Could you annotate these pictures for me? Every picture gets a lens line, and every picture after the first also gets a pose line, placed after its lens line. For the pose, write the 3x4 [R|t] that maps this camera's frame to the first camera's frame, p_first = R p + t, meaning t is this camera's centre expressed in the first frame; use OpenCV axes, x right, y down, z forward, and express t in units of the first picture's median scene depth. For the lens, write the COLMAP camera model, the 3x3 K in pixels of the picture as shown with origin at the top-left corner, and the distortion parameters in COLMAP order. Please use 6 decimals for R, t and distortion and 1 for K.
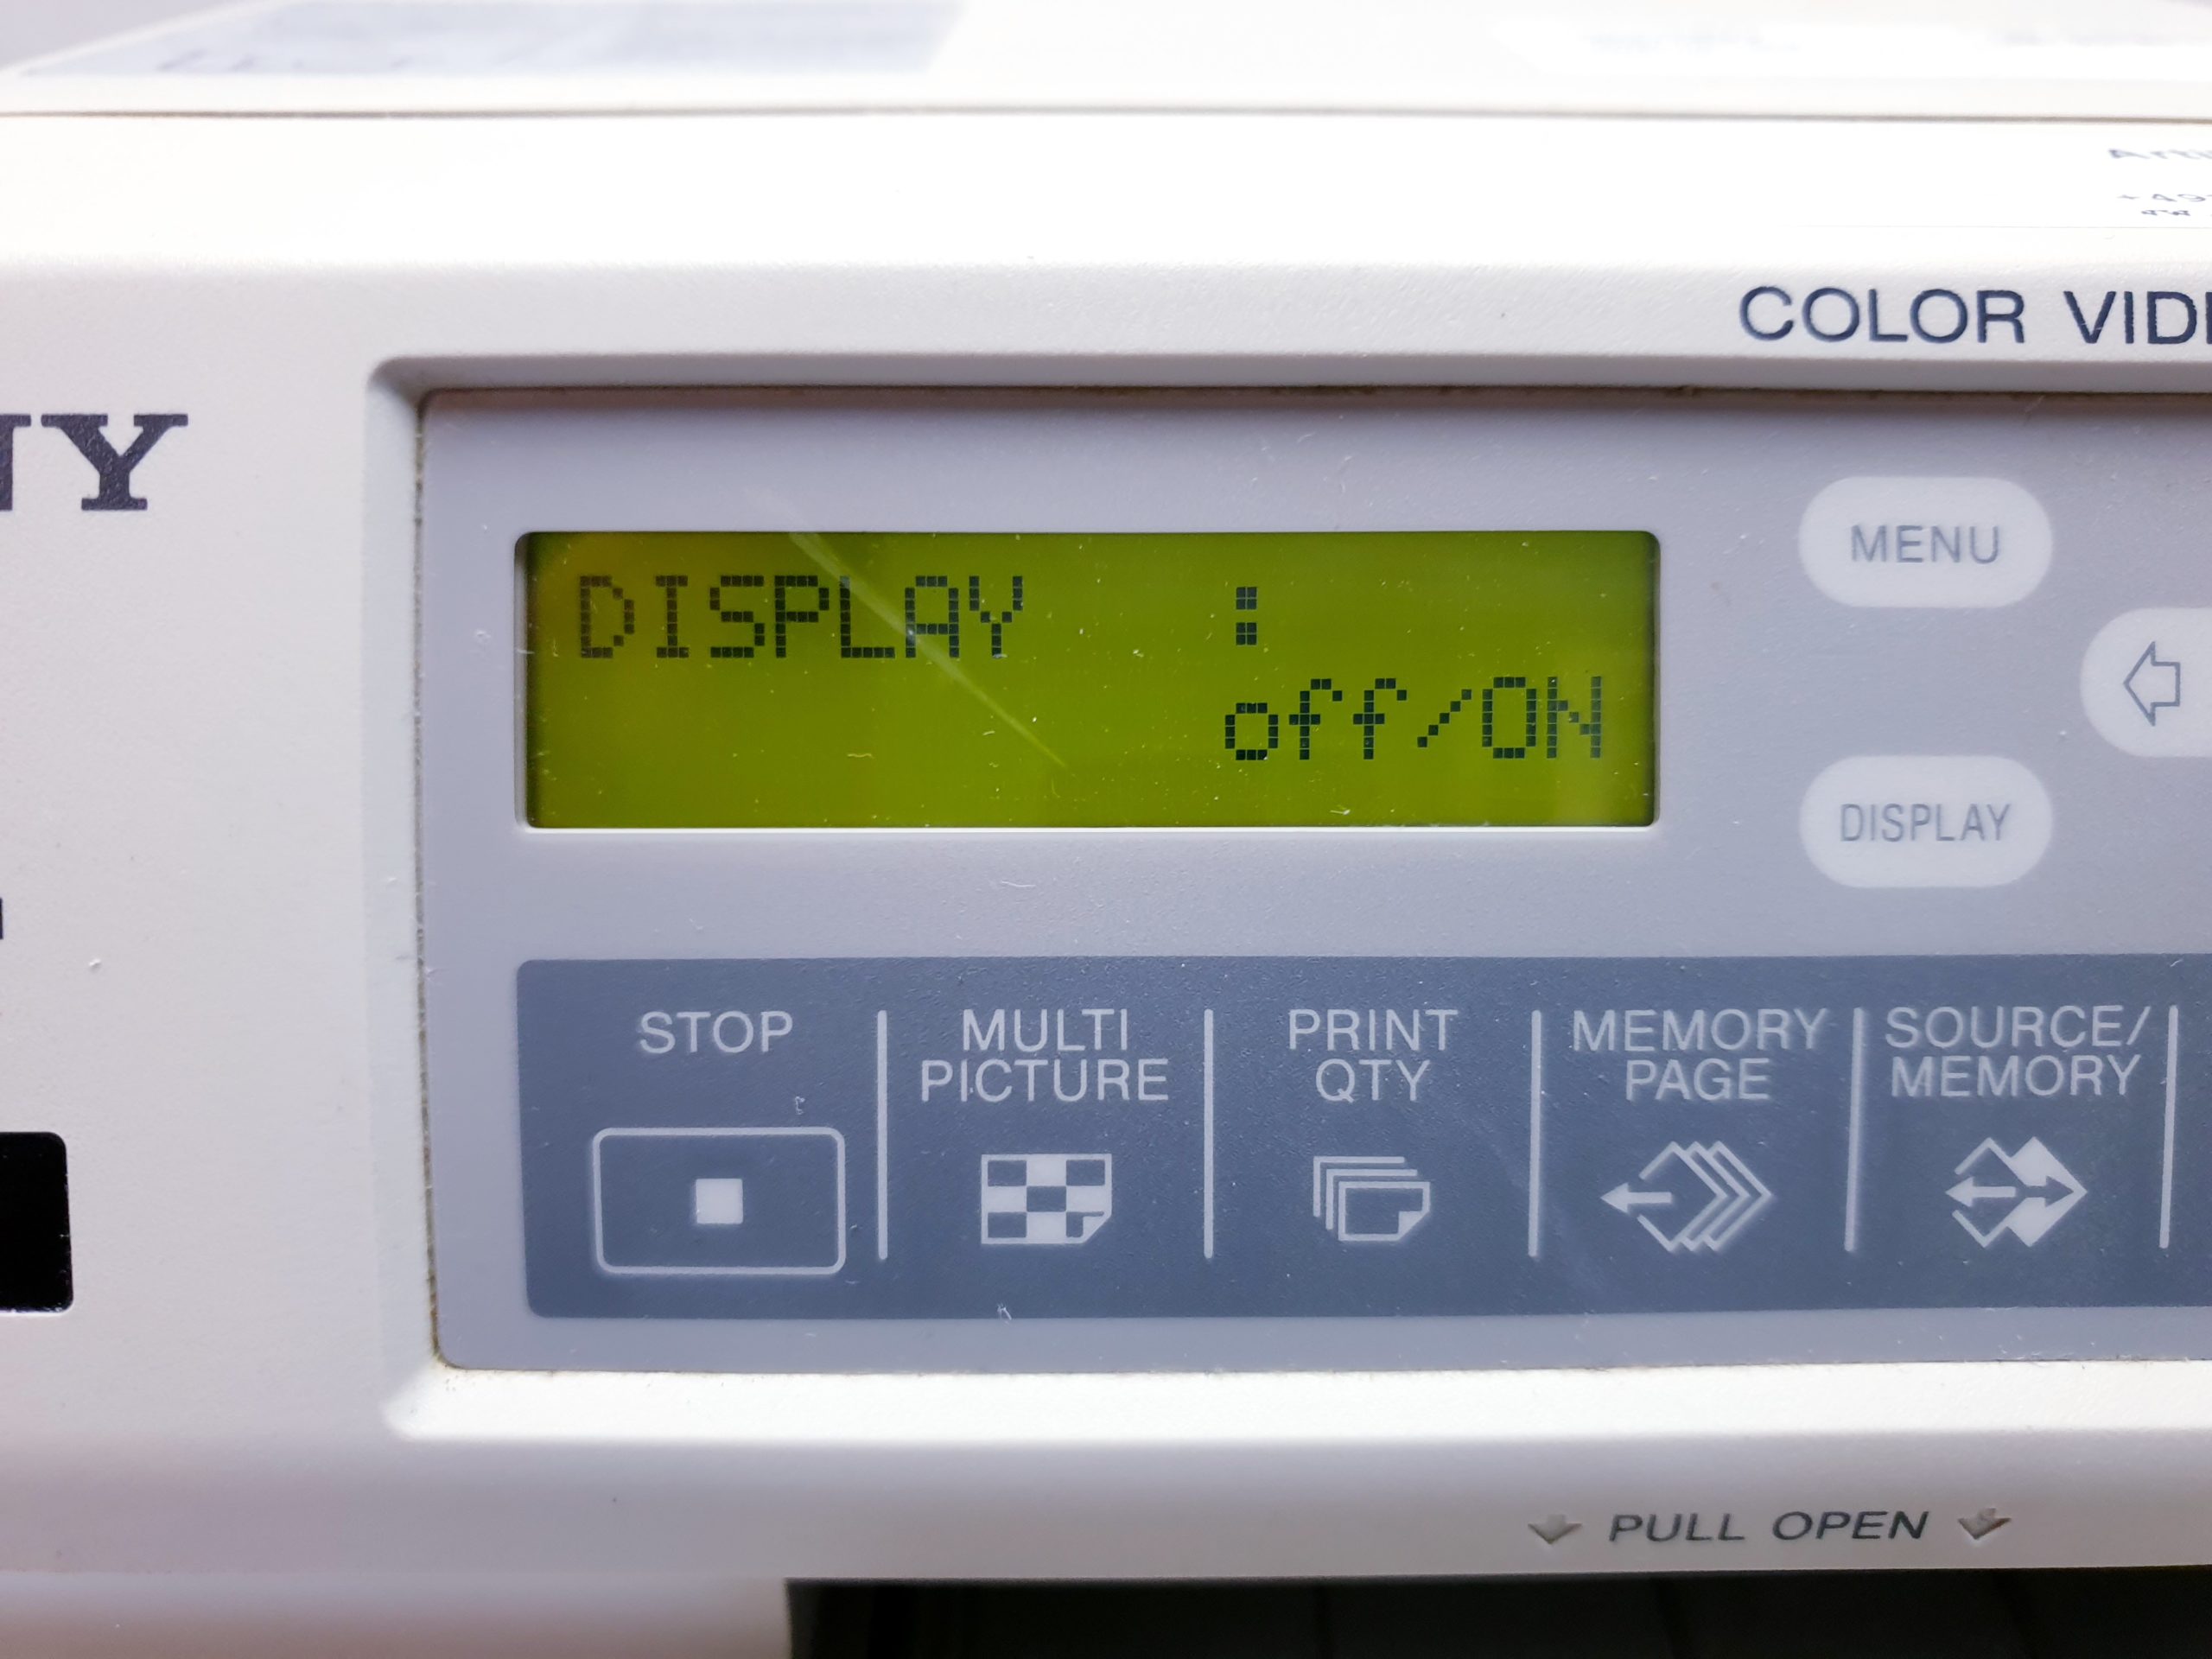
lens RADIAL K [[1750.4, 0, 1106.0], [0, 1750.4, 829.5], [0, 0, 1]] dist [-0.095273, 0.091863]
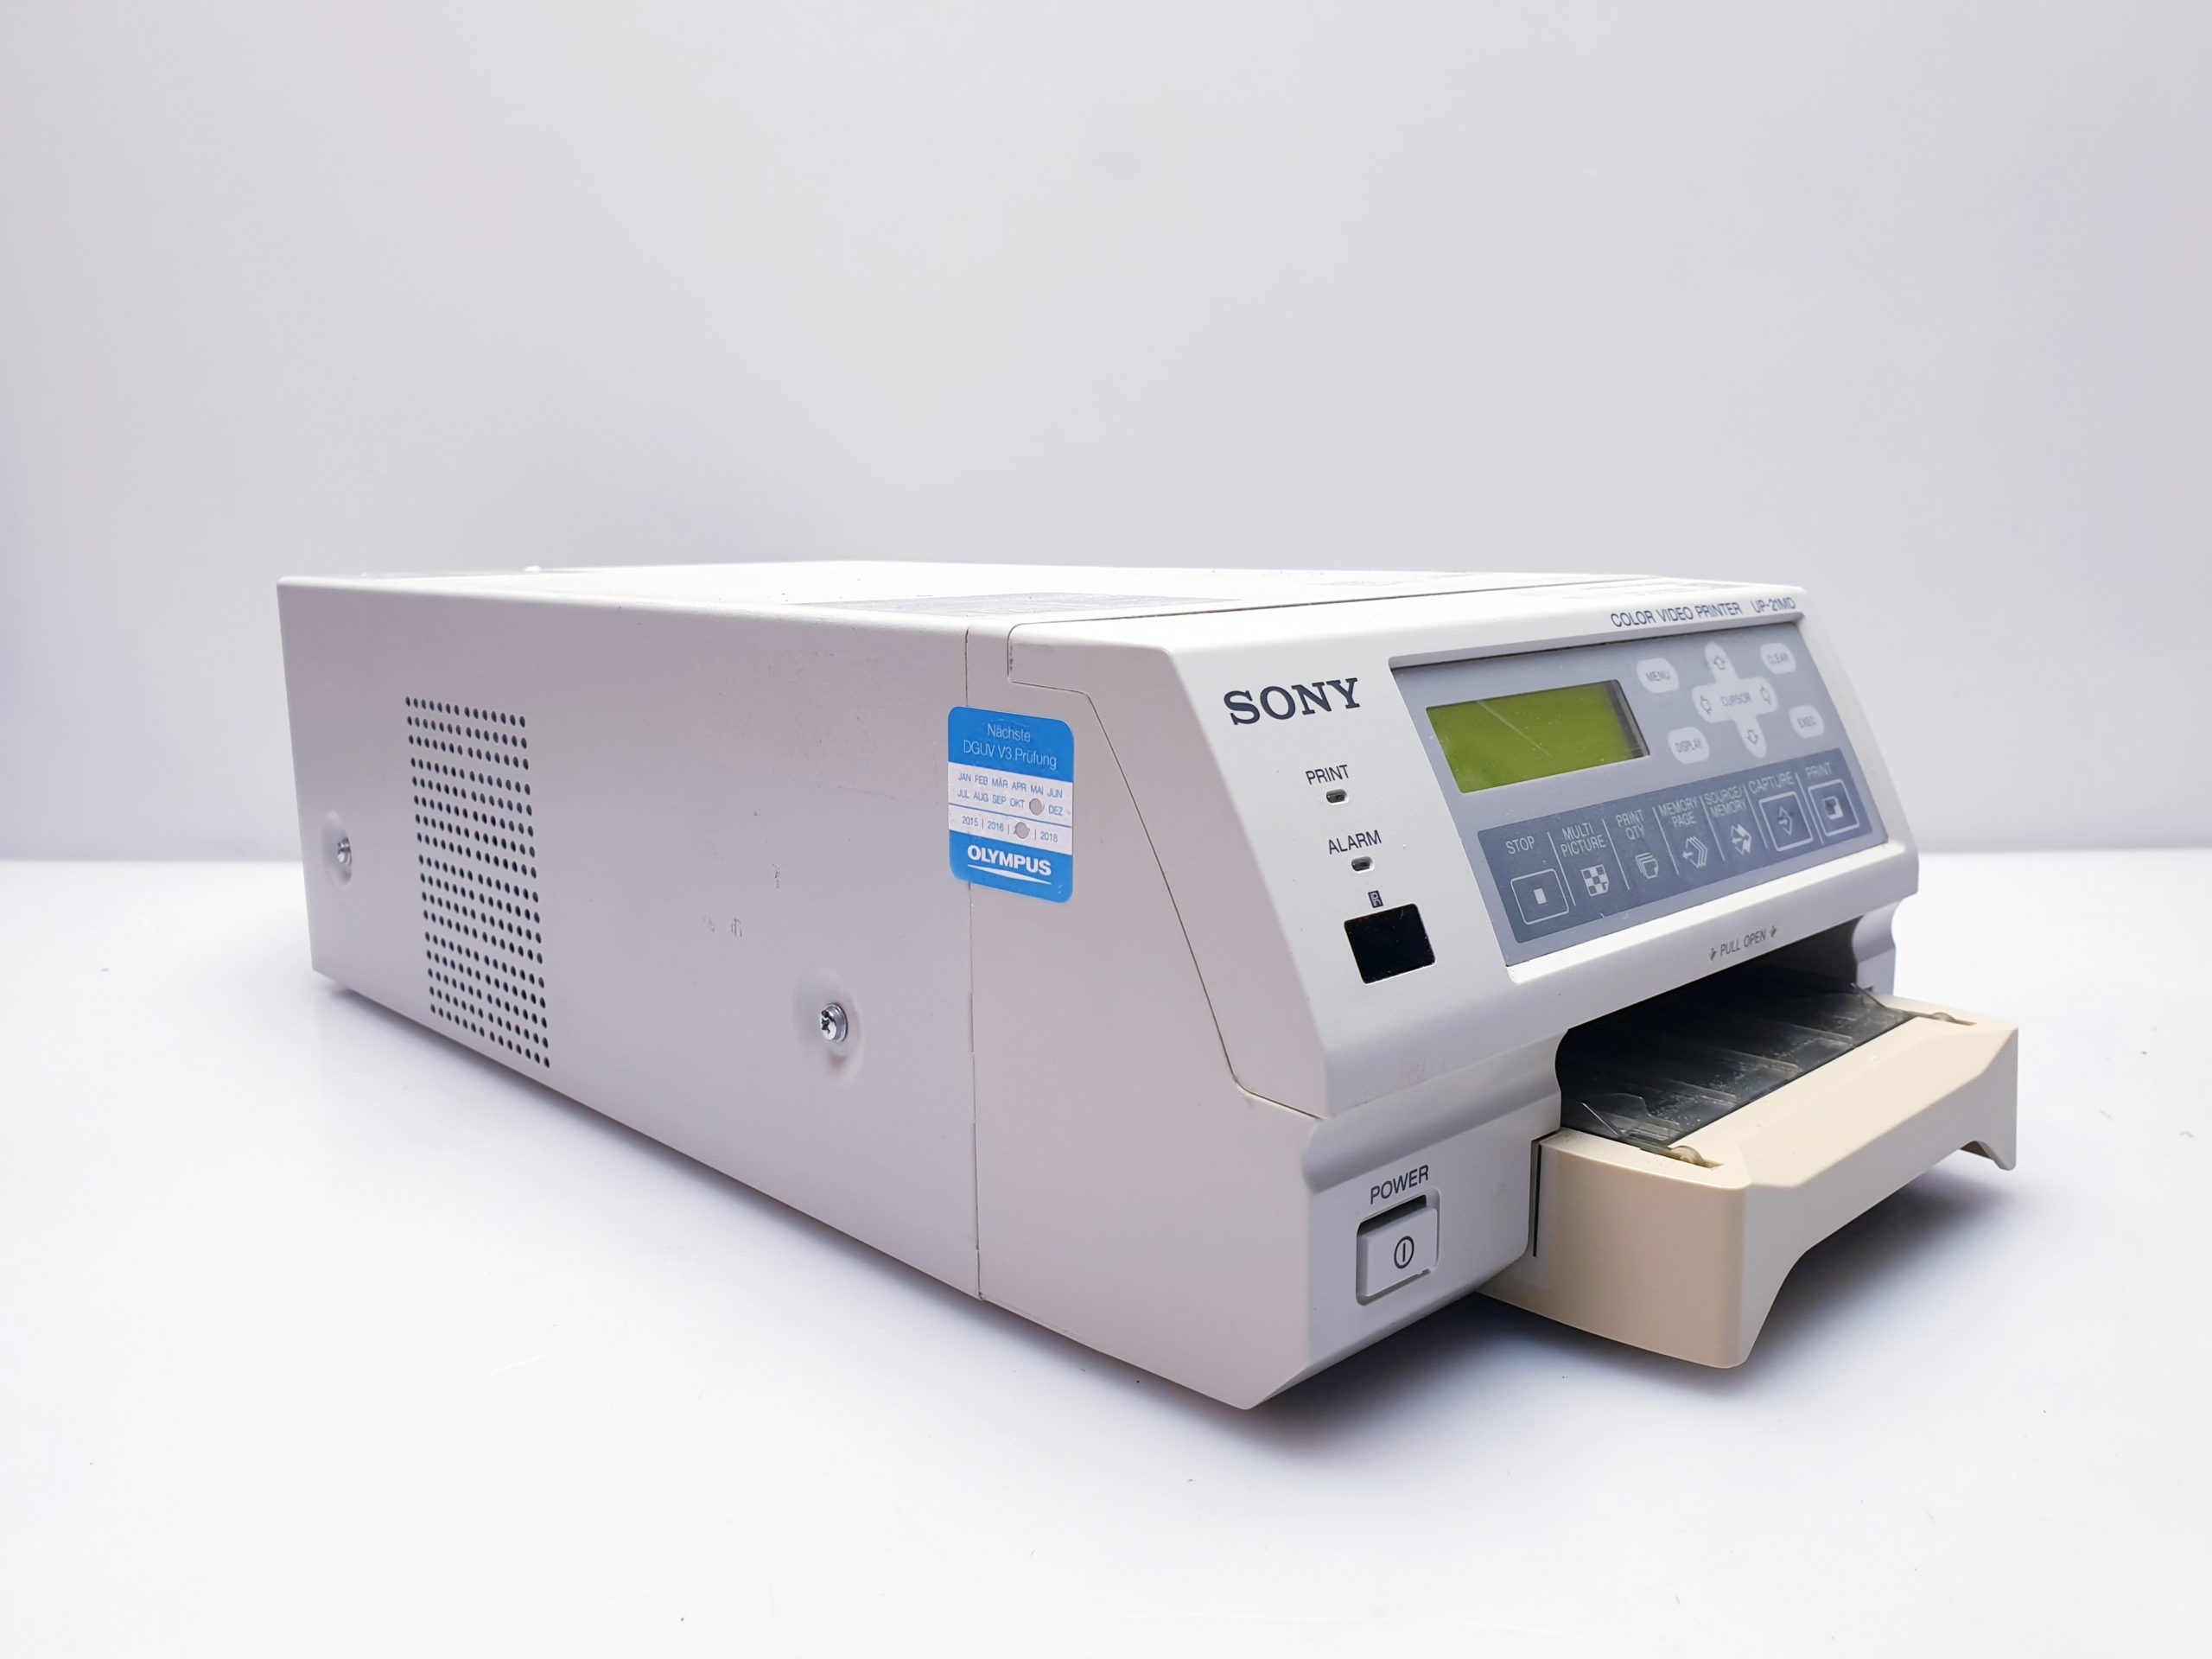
lens RADIAL K [[1868.3, 0, 1106.0], [0, 1868.3, 829.5], [0, 0, 1]] dist [0.002086, -0.262547]
pose [[0.720393, -0.133267, 0.680642, -3.078966], [0.352378, 0.915595, -0.193689, 0.481406], [-0.597381, 0.379375, 0.706548, -0.962395]]
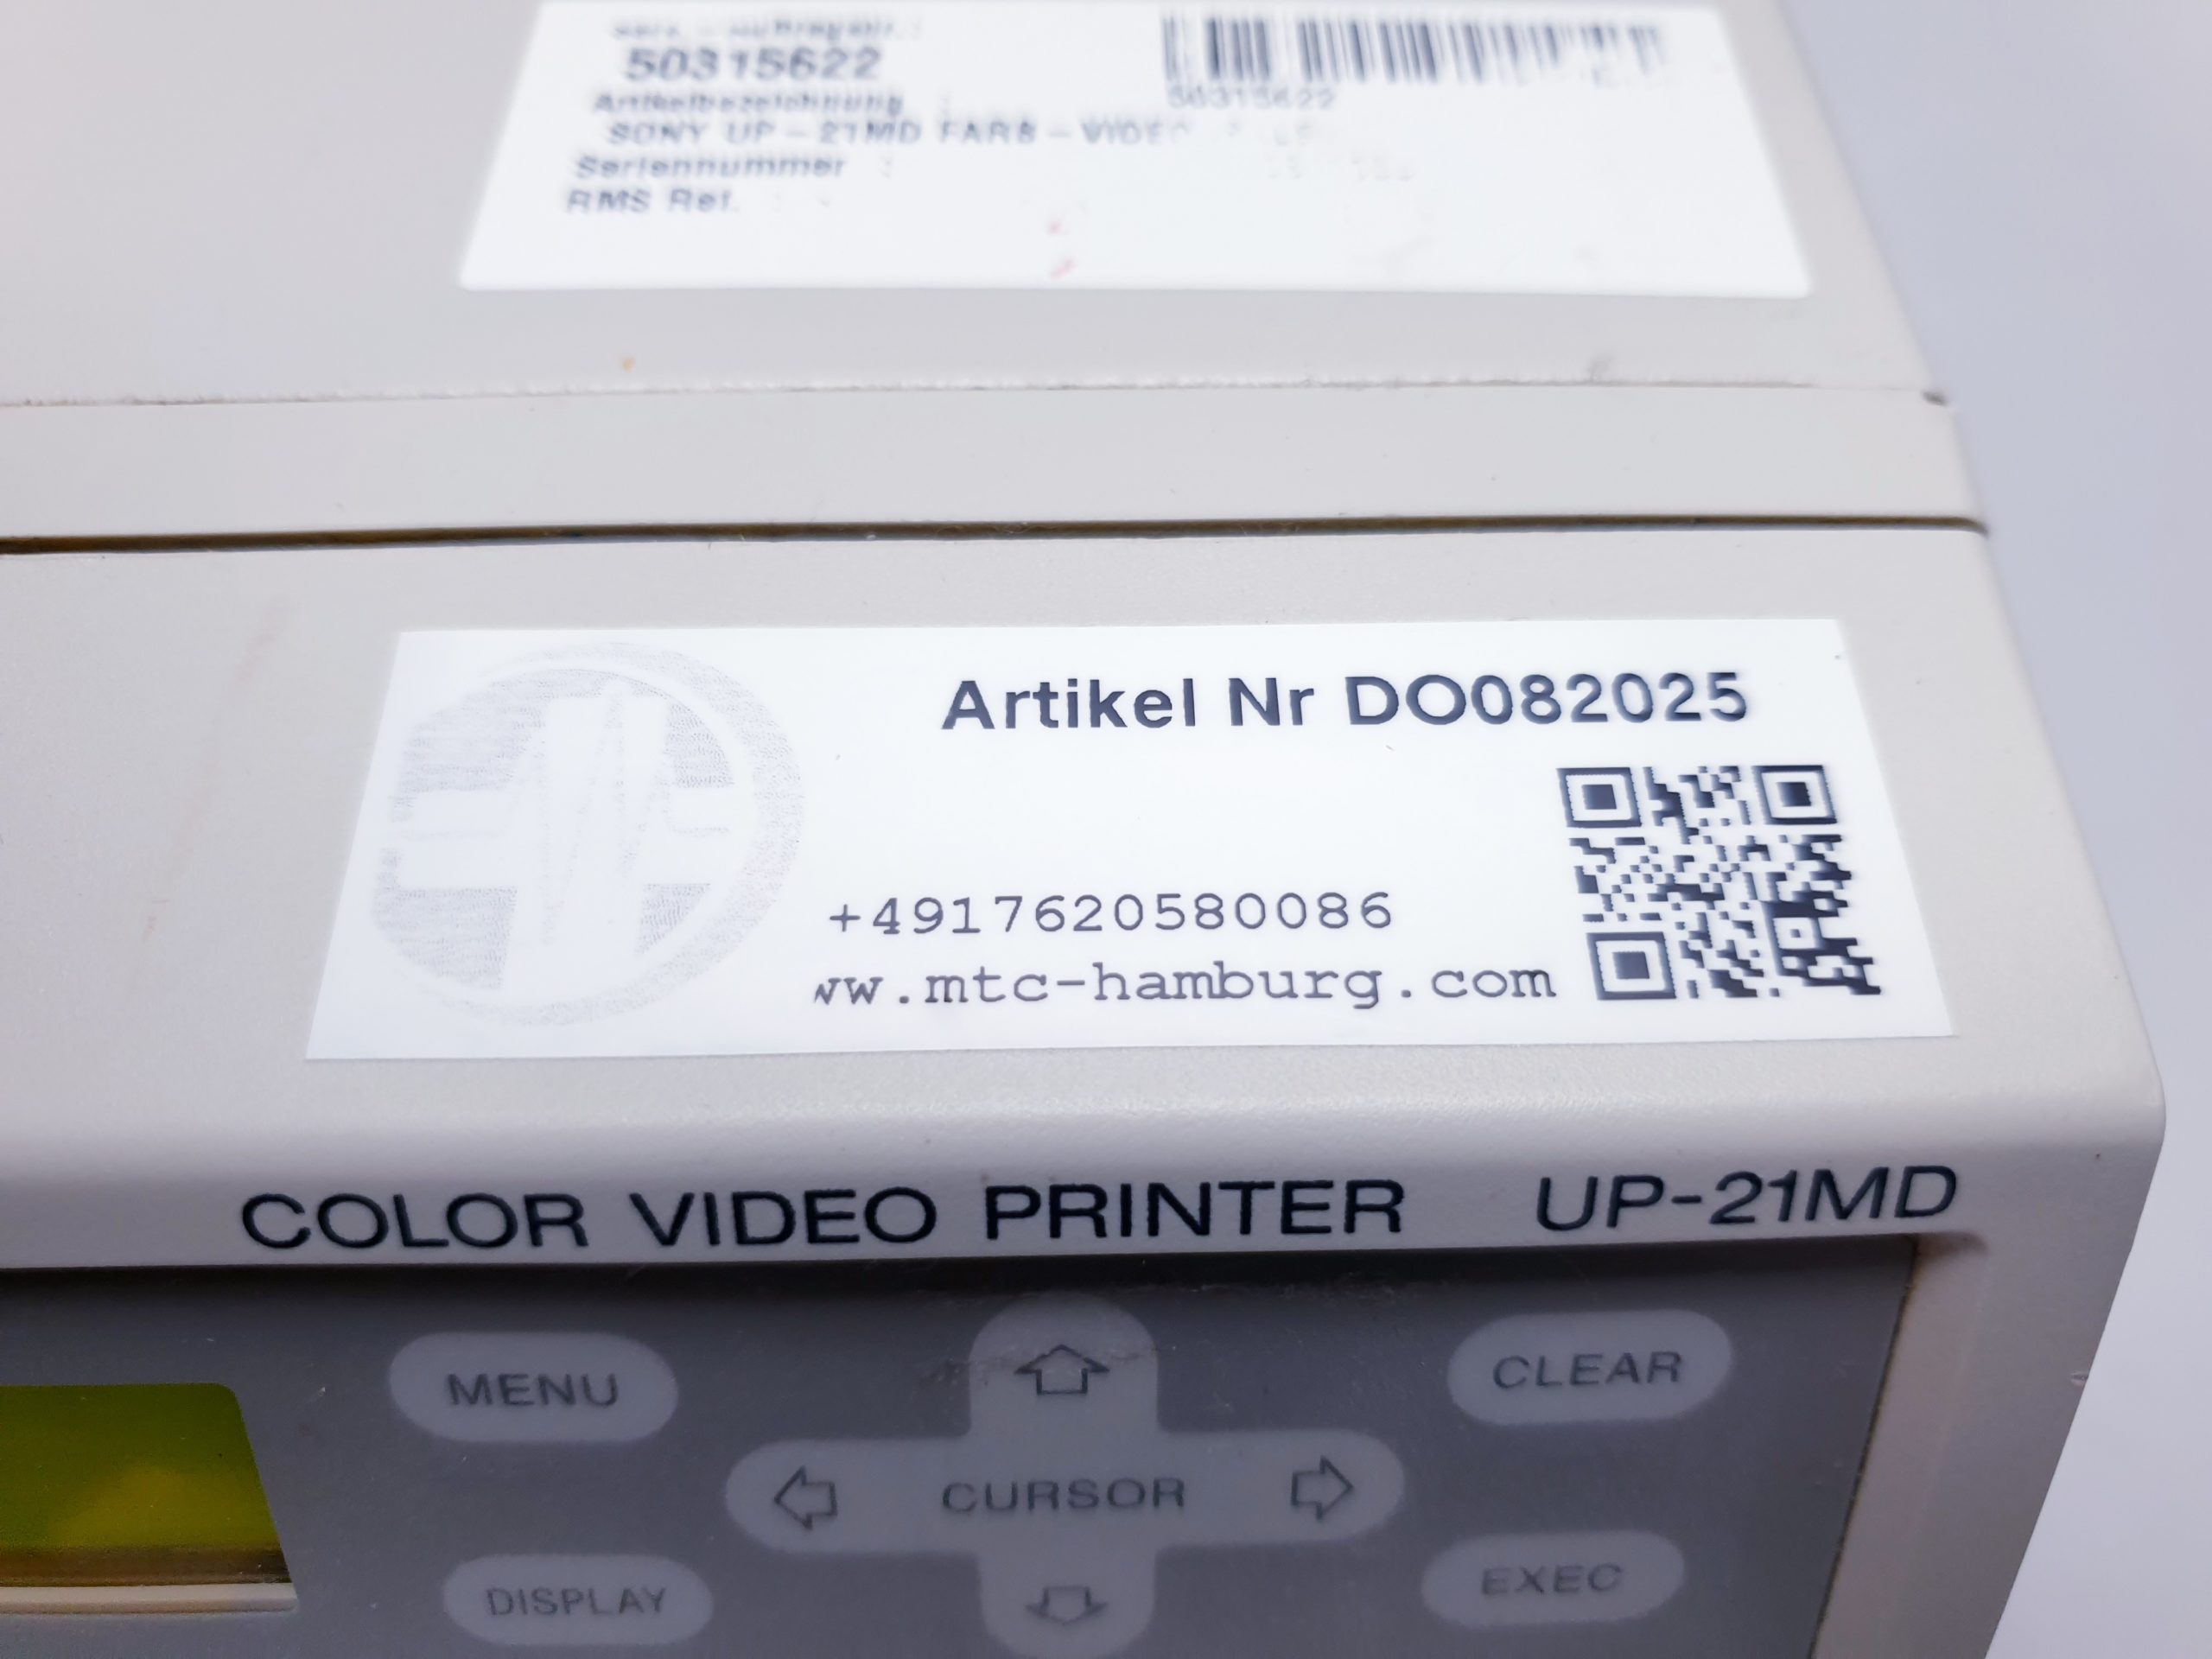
lens RADIAL K [[1868.3, 0, 1106.0], [0, 1868.3, 829.5], [0, 0, 1]] dist [0.002086, -0.262547]
pose [[0.999820, -0.010343, 0.015887, 0.758559], [0.001951, 0.889748, 0.456448, -0.859002], [-0.018857, -0.456335, 0.889608, 0.270469]]
